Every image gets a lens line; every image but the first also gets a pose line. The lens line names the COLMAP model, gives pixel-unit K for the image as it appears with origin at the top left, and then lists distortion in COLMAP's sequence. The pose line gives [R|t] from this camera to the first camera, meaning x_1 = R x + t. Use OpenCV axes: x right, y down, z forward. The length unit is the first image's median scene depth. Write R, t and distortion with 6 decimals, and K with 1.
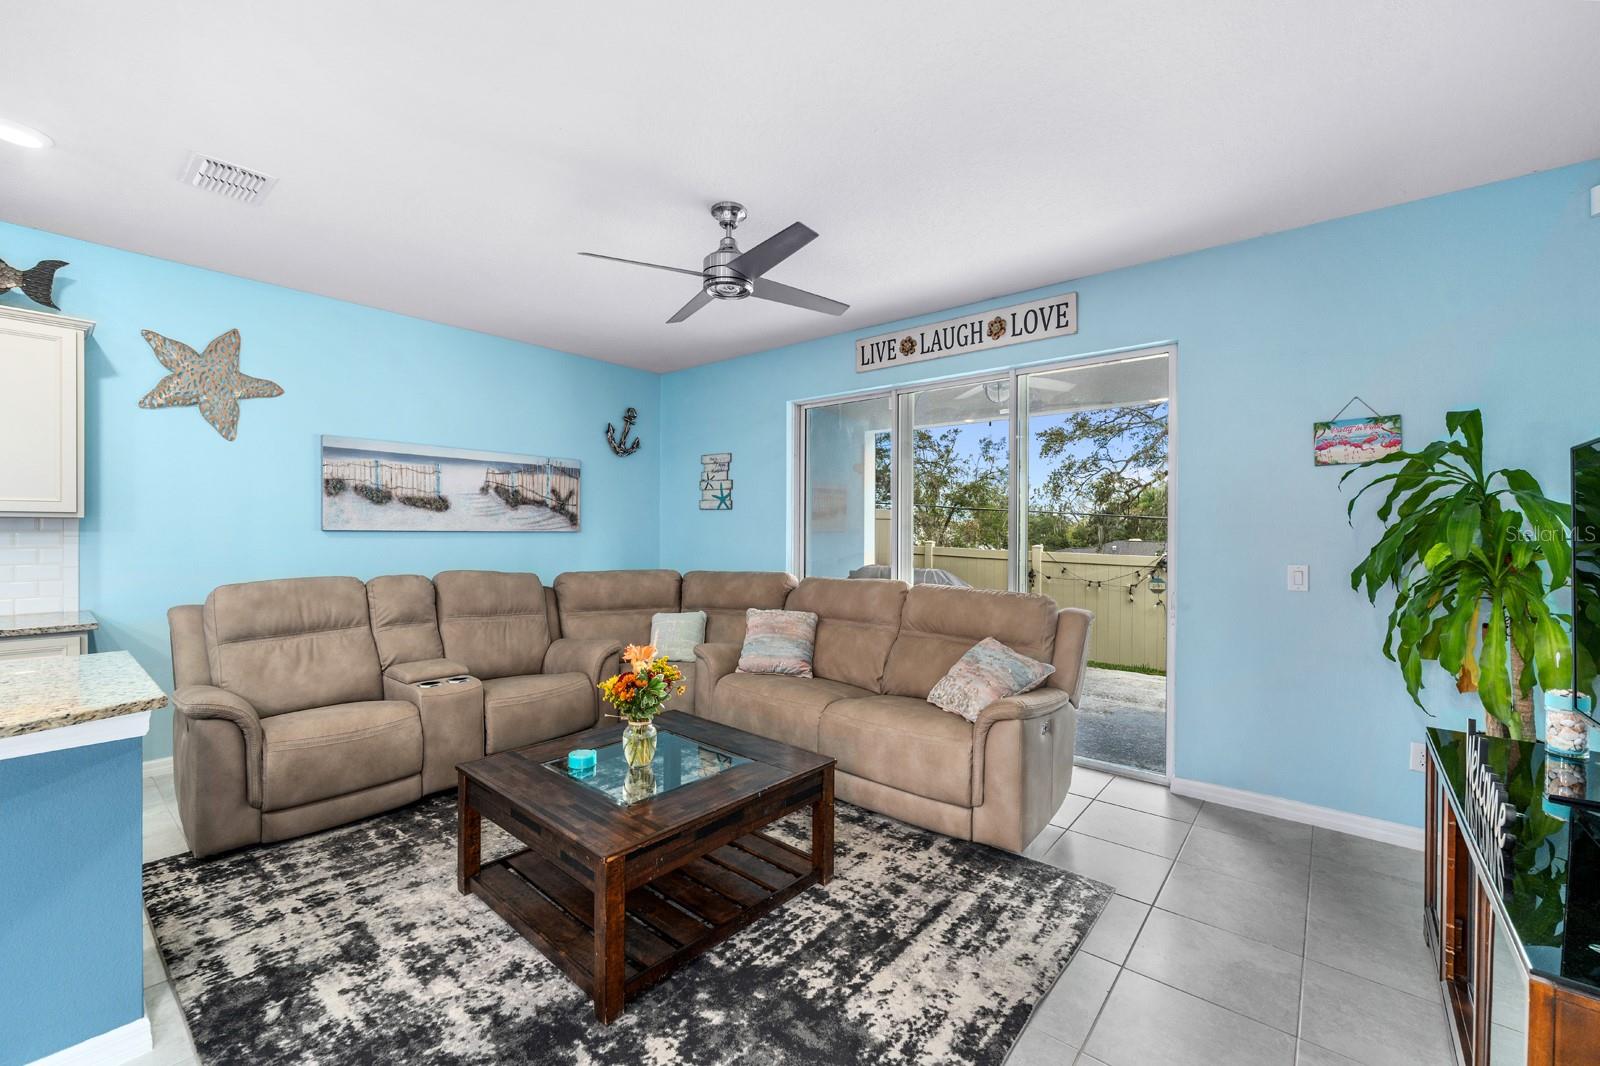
lens RADIAL K [[650.2, 0, 824.3], [0, 650.2, 526.0], [0, 0, 1]] dist [0.004775, -0.001587]
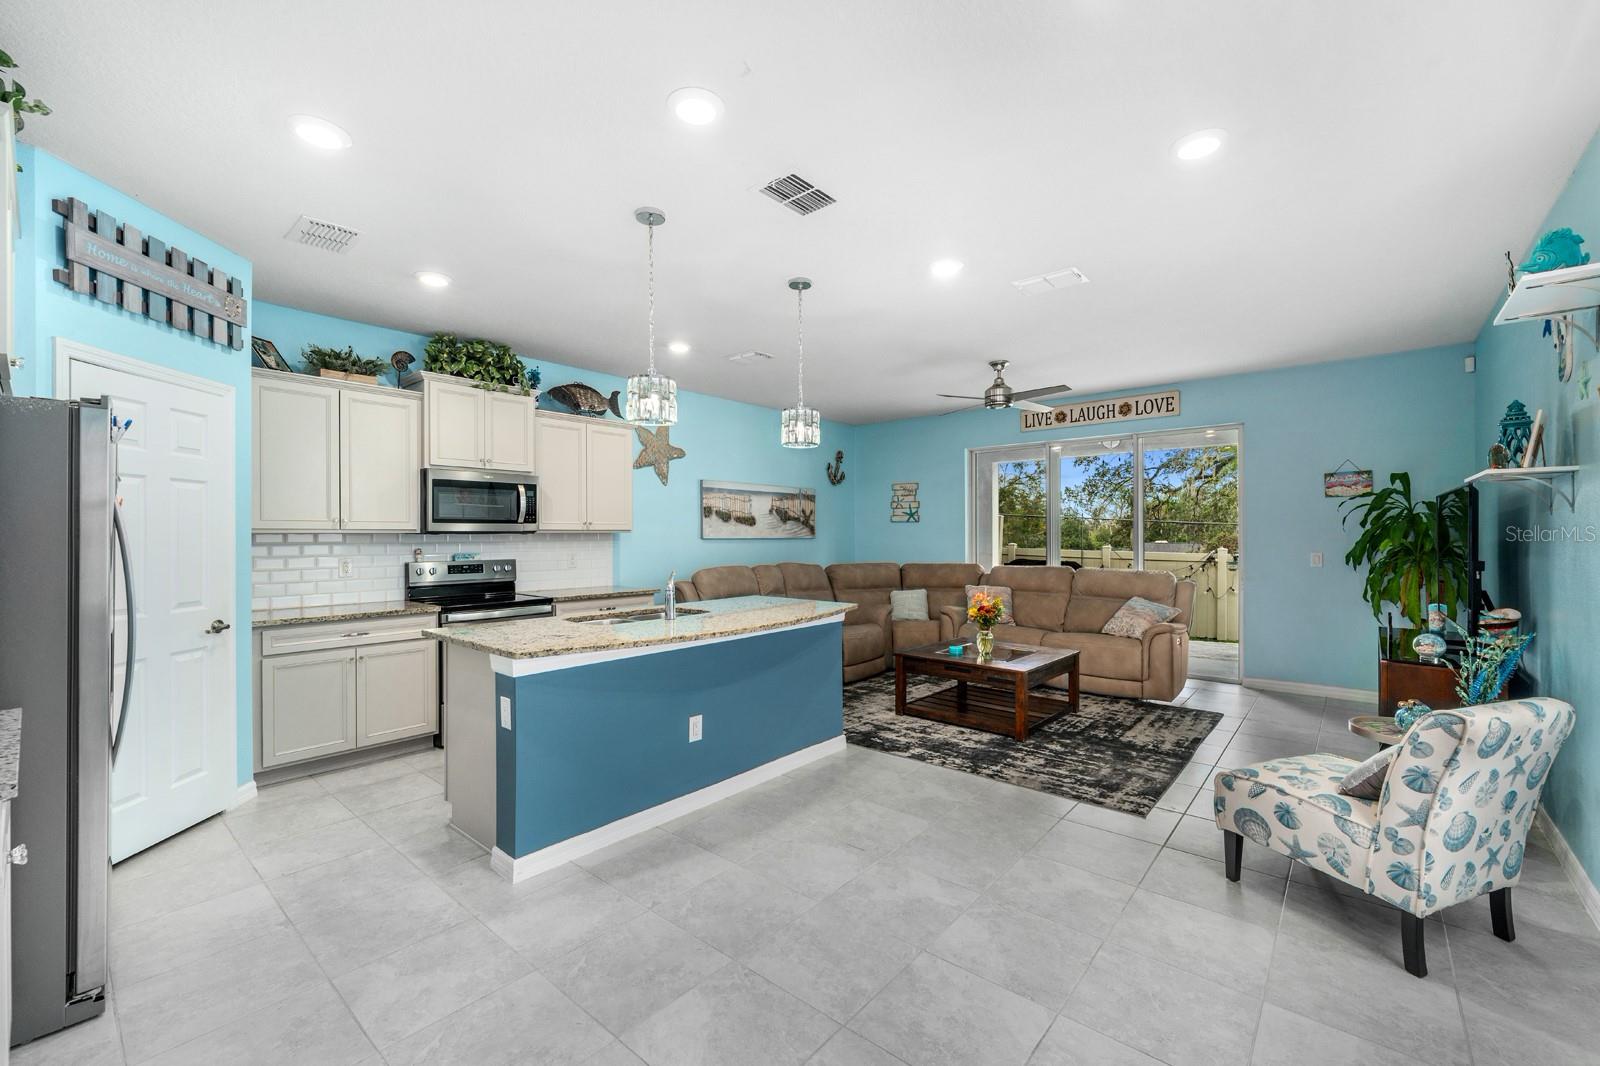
lens RADIAL K [[650.2, 0, 821.6], [0, 650.2, 530.0], [0, 0, 1]] dist [0.004775, -0.001587]
pose [[0.999626, -0.009837, -0.025500, -0.652289], [0.009806, 0.999951, -0.001352, -0.015362], [0.025512, 0.001102, 0.999674, -0.919081]]
